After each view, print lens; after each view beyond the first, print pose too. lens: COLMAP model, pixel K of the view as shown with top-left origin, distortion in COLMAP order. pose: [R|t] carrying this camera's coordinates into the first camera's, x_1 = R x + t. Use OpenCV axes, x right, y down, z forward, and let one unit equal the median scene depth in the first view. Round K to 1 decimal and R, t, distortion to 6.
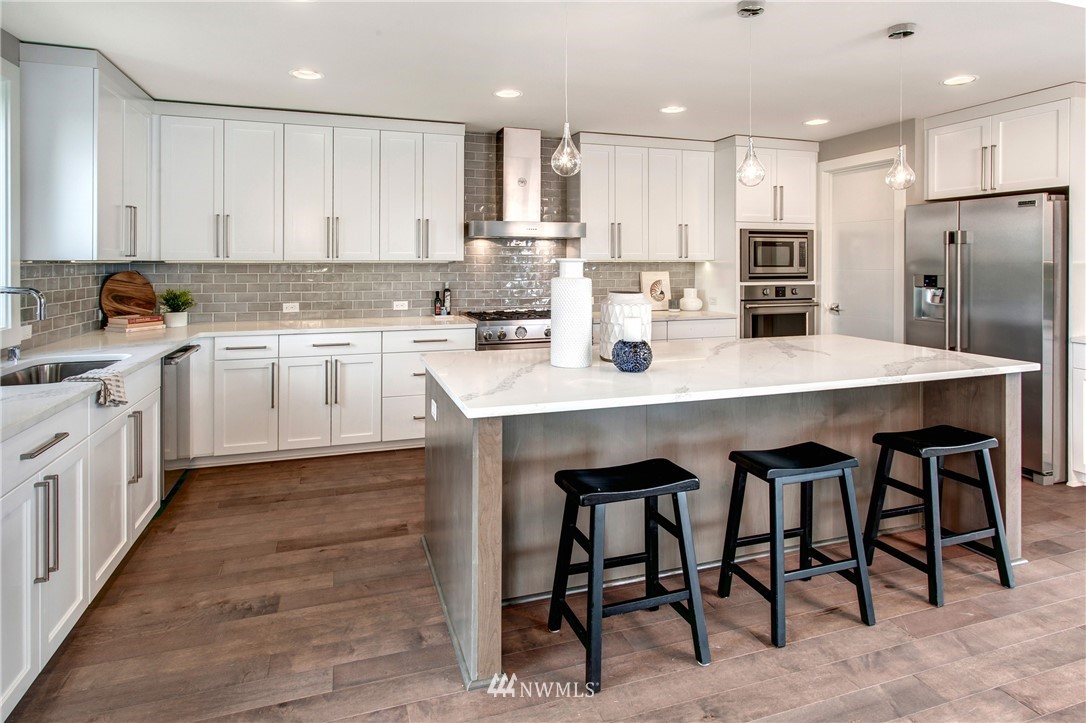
lens RADIAL K [[596.3, 0, 543.0], [0, 596.3, 361.5], [0, 0, 1]] dist [-0.019982, 0.000964]
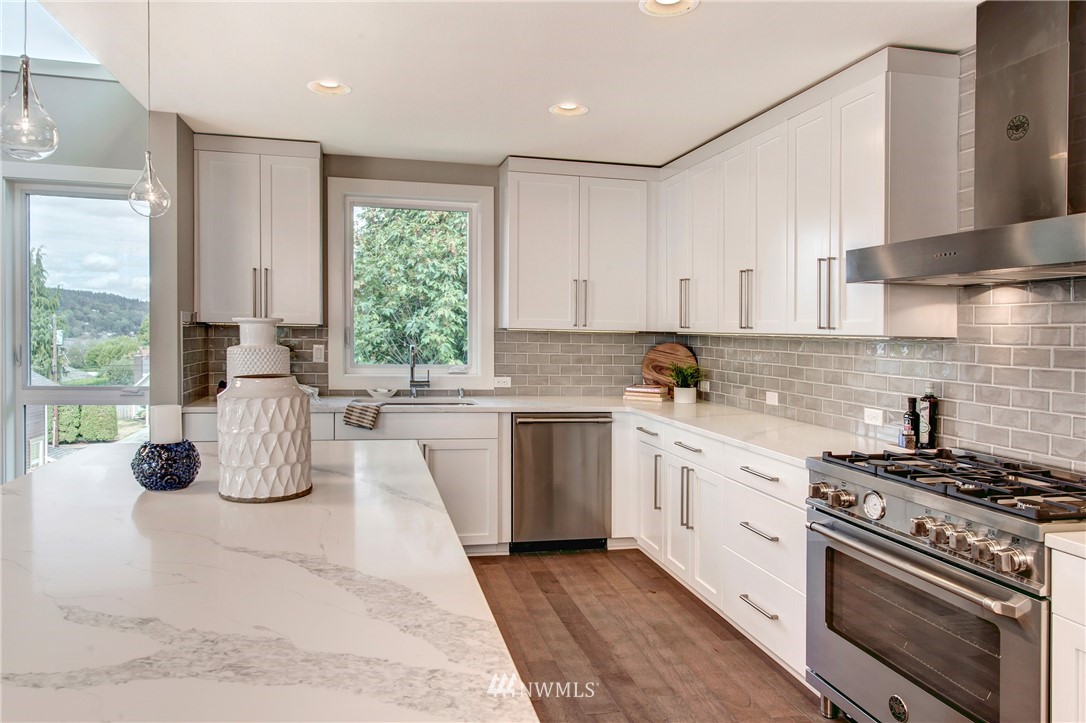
lens RADIAL K [[768.7, 0, 545.0], [0, 768.7, 358.8], [0, 0, 1]] dist [-0.008564, -0.000938]
pose [[-0.093487, 0.036644, -0.994946, 0.566763], [-0.185978, 0.981090, 0.053609, -0.148763], [0.978096, 0.190050, -0.084904, 0.876811]]
